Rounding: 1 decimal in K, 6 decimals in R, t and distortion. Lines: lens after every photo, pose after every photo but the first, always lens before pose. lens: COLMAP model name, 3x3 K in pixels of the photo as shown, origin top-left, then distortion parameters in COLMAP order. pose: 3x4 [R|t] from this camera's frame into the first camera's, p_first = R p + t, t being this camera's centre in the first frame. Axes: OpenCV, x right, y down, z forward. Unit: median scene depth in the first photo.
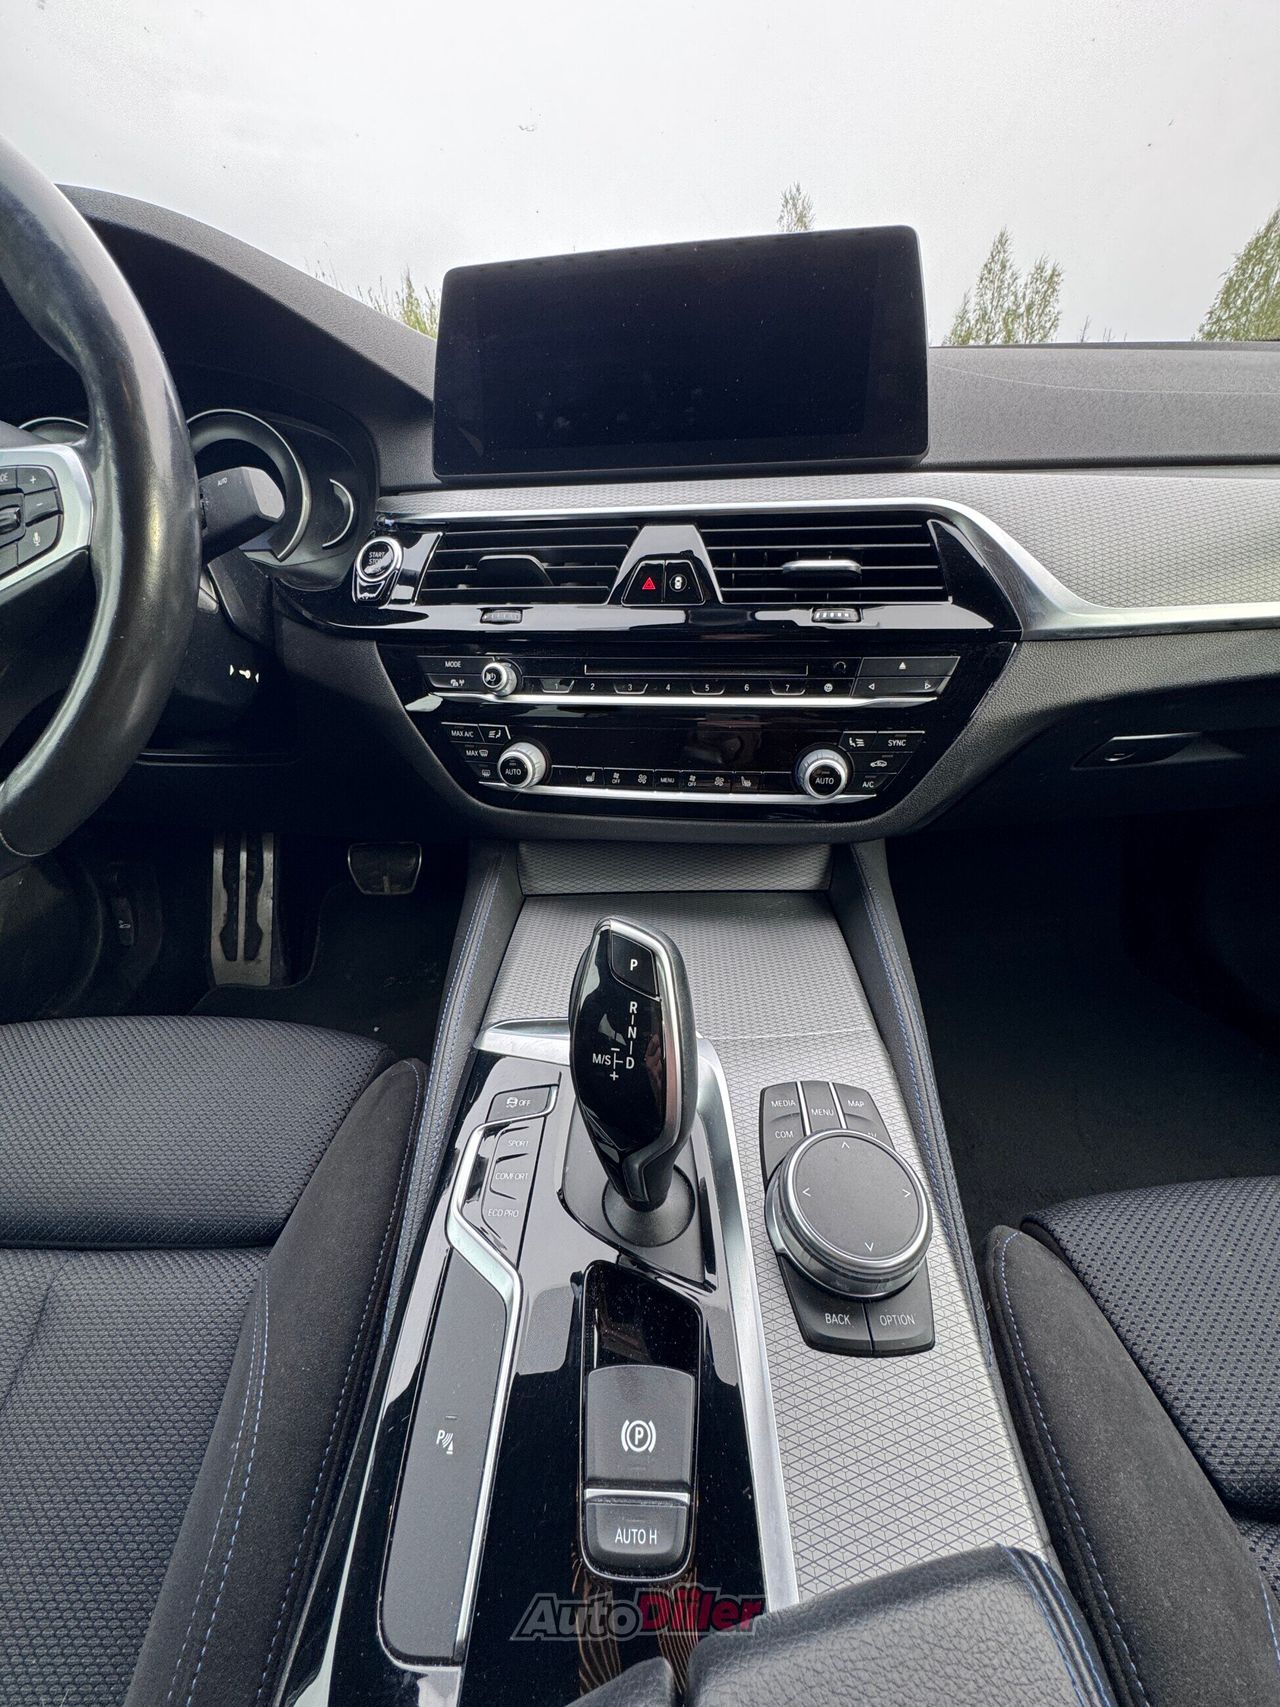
lens RADIAL K [[687.5, 0, 640.4], [0, 687.5, 848.0], [0, 0, 1]] dist [0.000430, 0.000231]
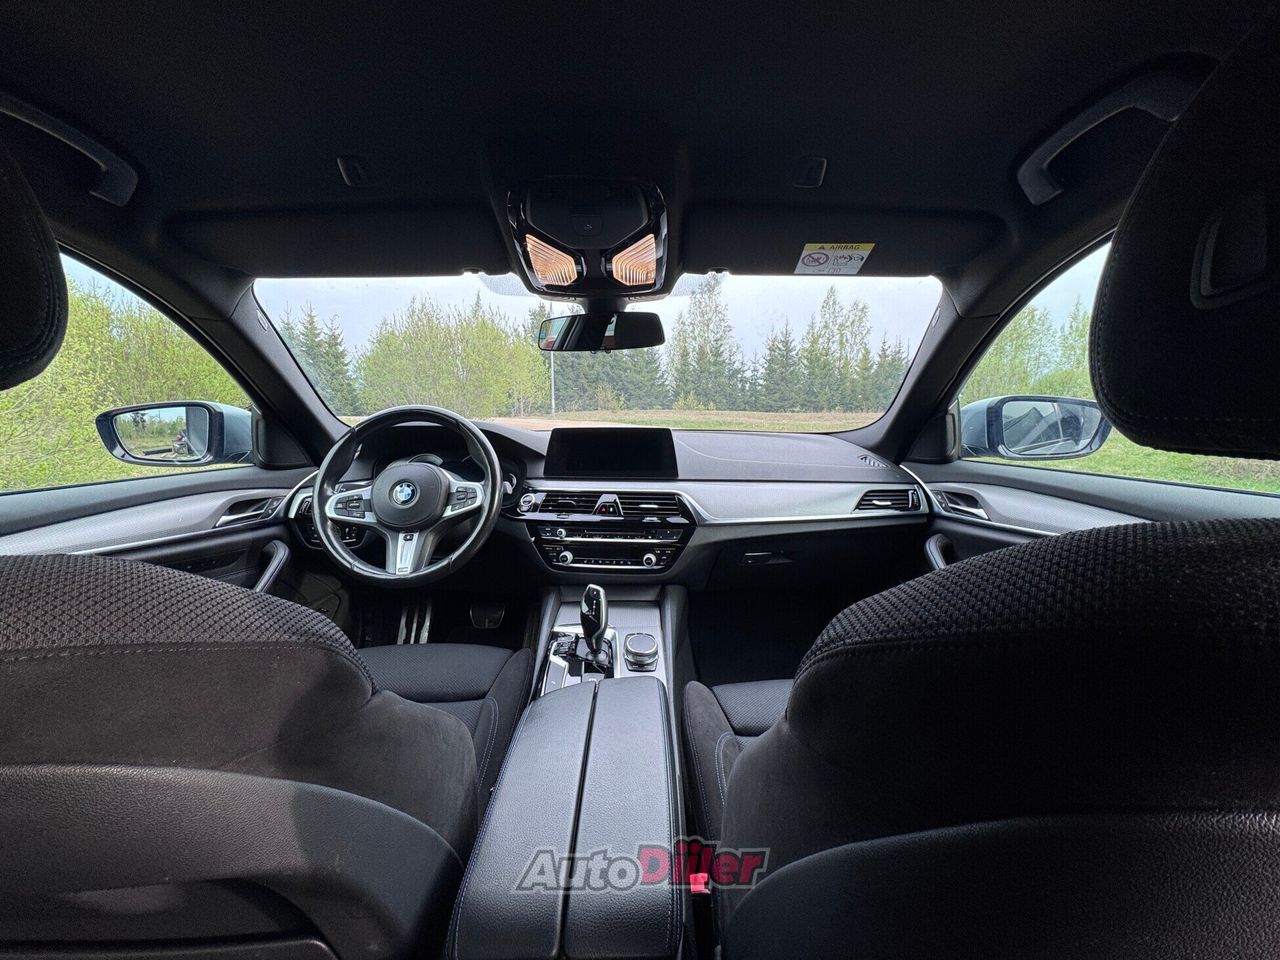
lens RADIAL K [[515.5, 0, 637.7], [0, 515.5, 479.6], [0, 0, 1]] dist [0.000430, 0.000231]
pose [[0.998481, 0.025110, 0.049034, 0.055592], [-0.006557, 0.937921, -0.346788, 0.429742], [-0.054698, 0.345939, 0.936661, -1.672724]]
